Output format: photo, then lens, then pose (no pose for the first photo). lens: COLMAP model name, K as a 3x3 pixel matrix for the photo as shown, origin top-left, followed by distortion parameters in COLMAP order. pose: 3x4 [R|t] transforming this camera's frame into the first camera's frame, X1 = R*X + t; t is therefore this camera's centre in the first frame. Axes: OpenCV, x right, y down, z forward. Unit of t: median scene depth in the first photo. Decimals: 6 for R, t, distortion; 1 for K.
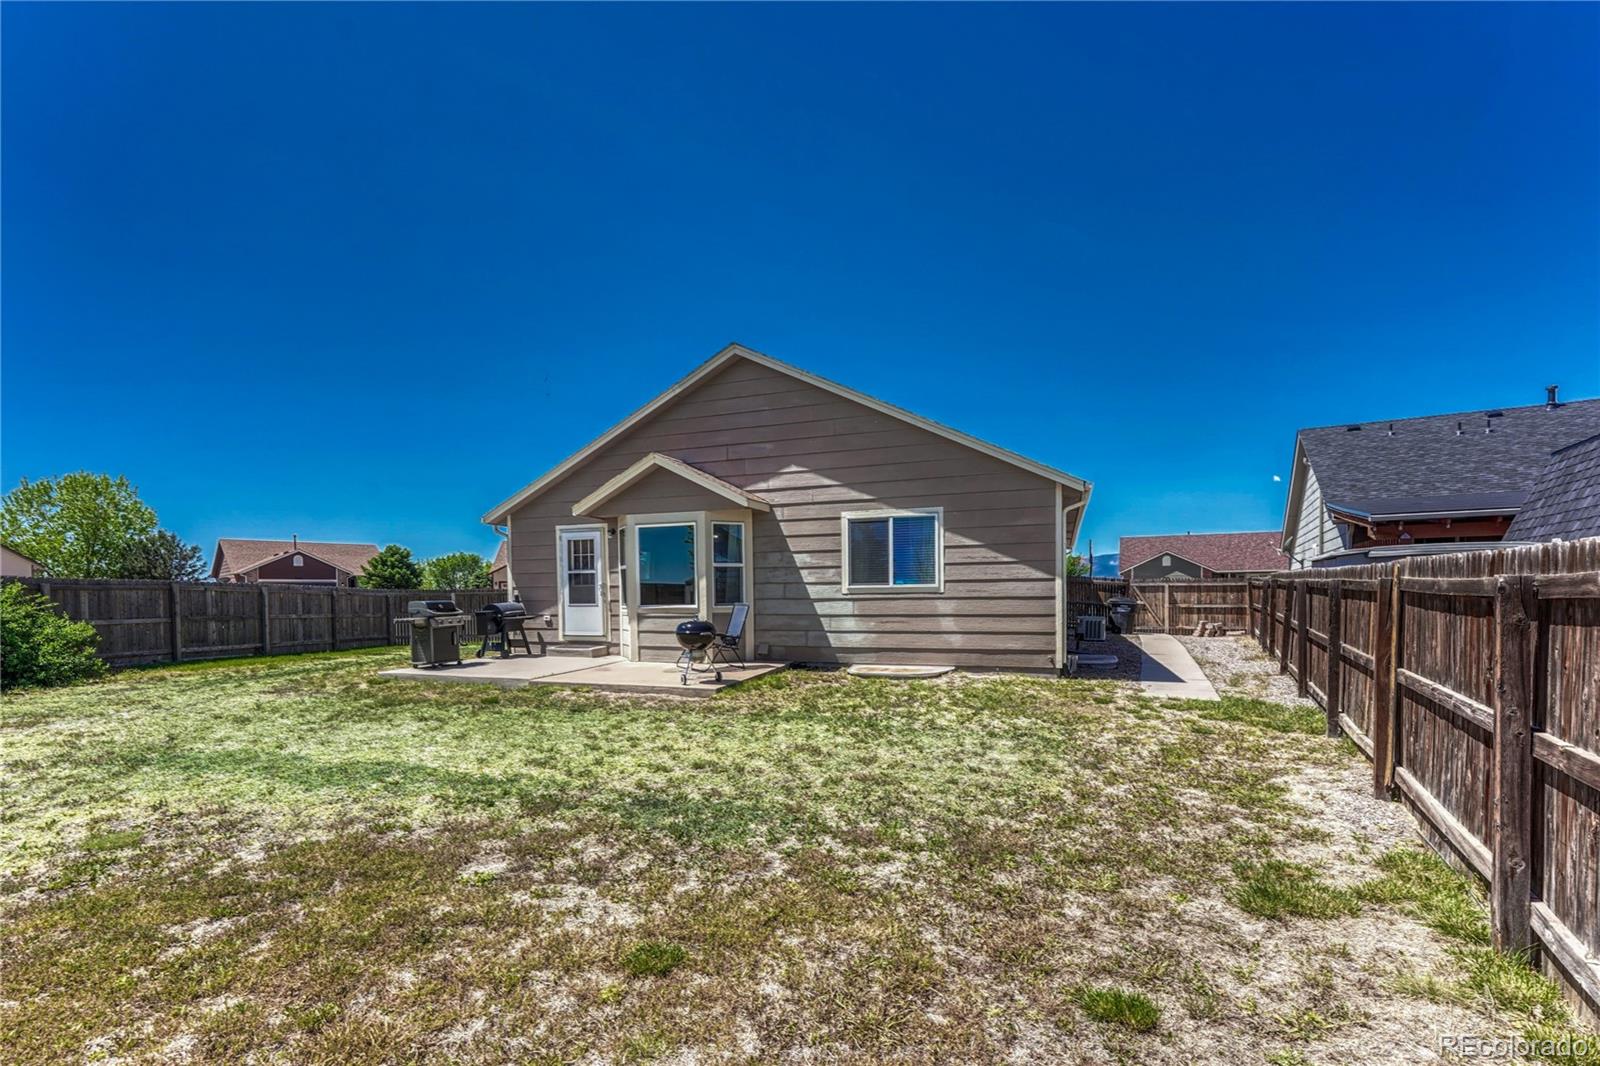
lens RADIAL K [[659.4, 0, 760.7], [0, 659.4, 610.9], [0, 0, 1]] dist [0.000172, 0.000120]
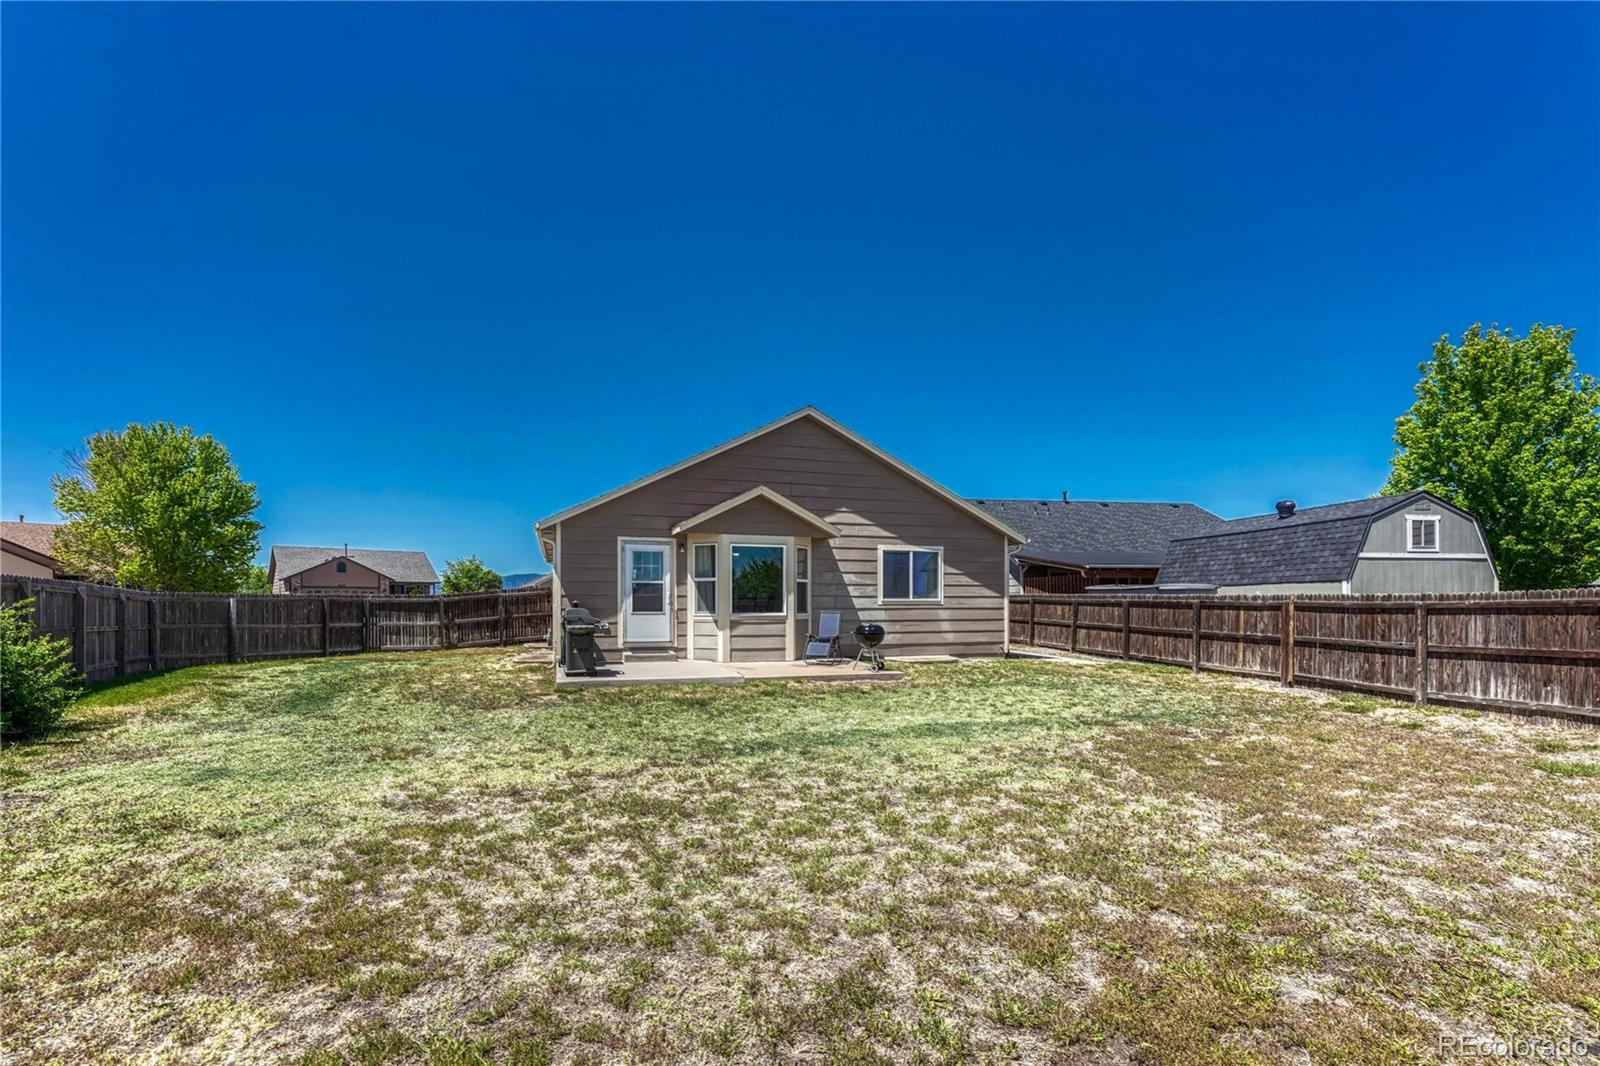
lens RADIAL K [[643.5, 0, 777.2], [0, 643.5, 599.4], [0, 0, 1]] dist [-0.010228, 0.003238]
pose [[0.820246, 0.012601, 0.571873, -0.785673], [0.005791, 0.999523, -0.030331, 0.001769], [-0.571982, 0.028191, 0.819781, 0.035241]]
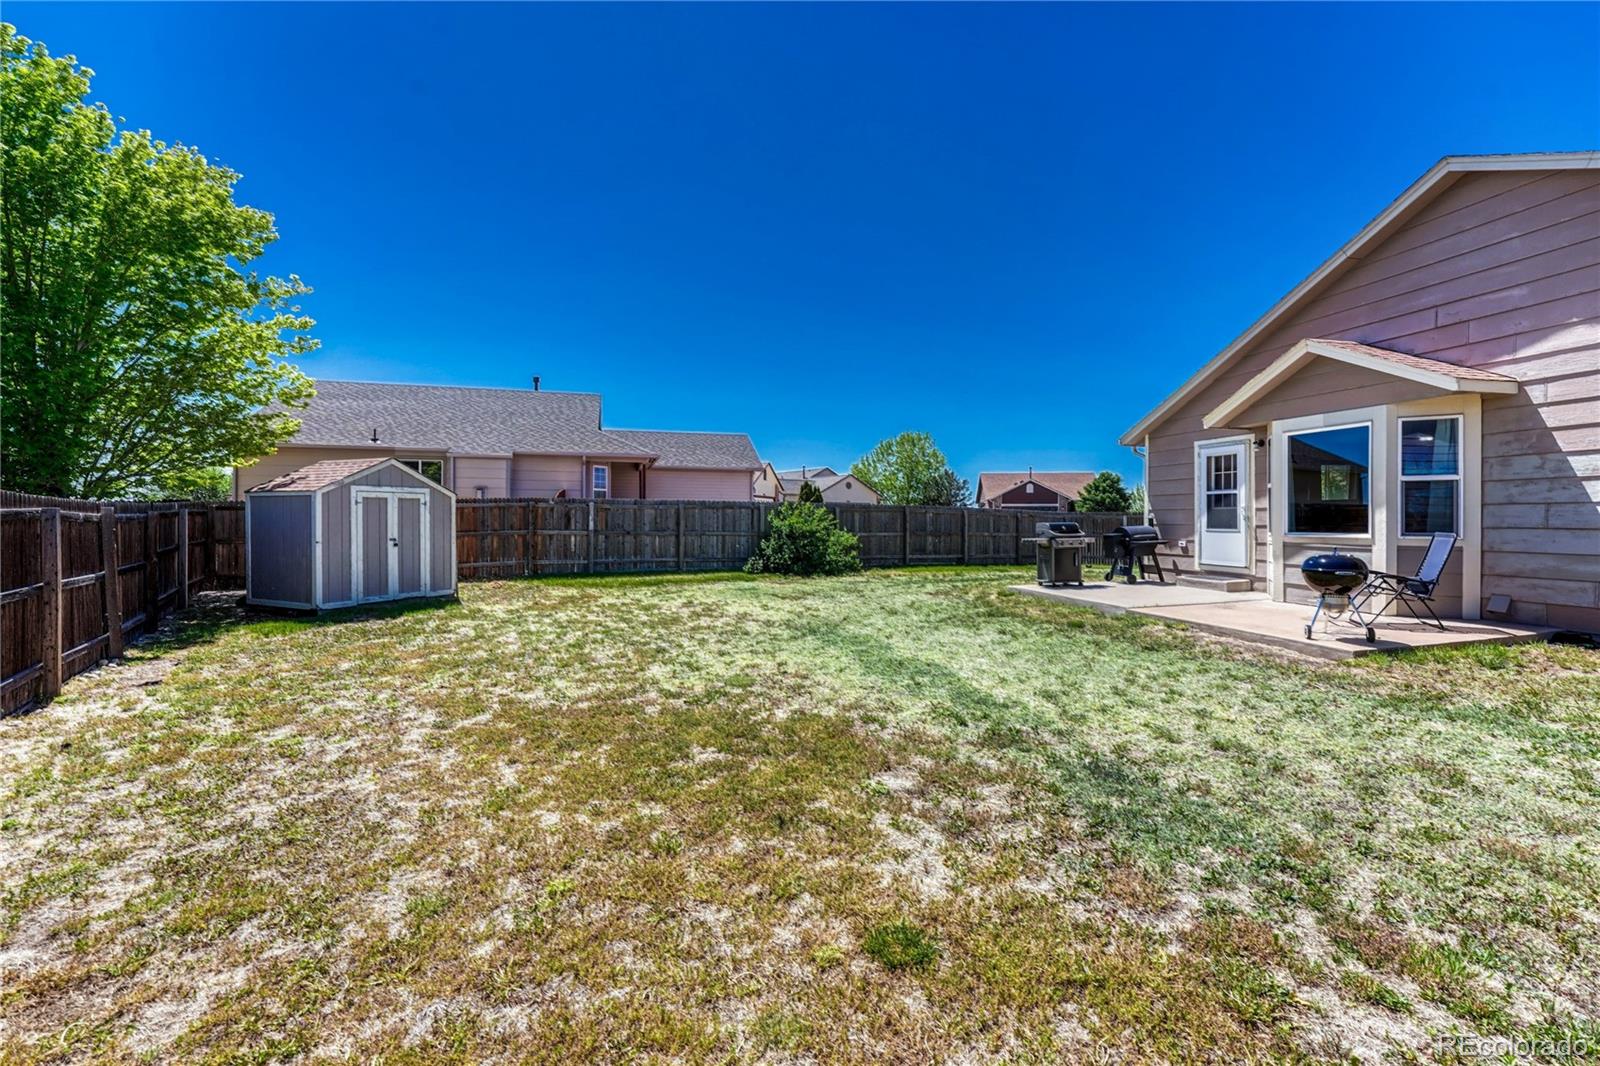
lens RADIAL K [[646.4, 0, 856.8], [0, 646.4, 524.3], [0, 0, 1]] dist [-0.000446, 0.000143]
pose [[0.625177, 0.017419, -0.780288, 0.106744], [-0.029073, 0.999577, -0.000979, -0.002513], [0.779941, 0.023297, 0.625419, 0.103129]]
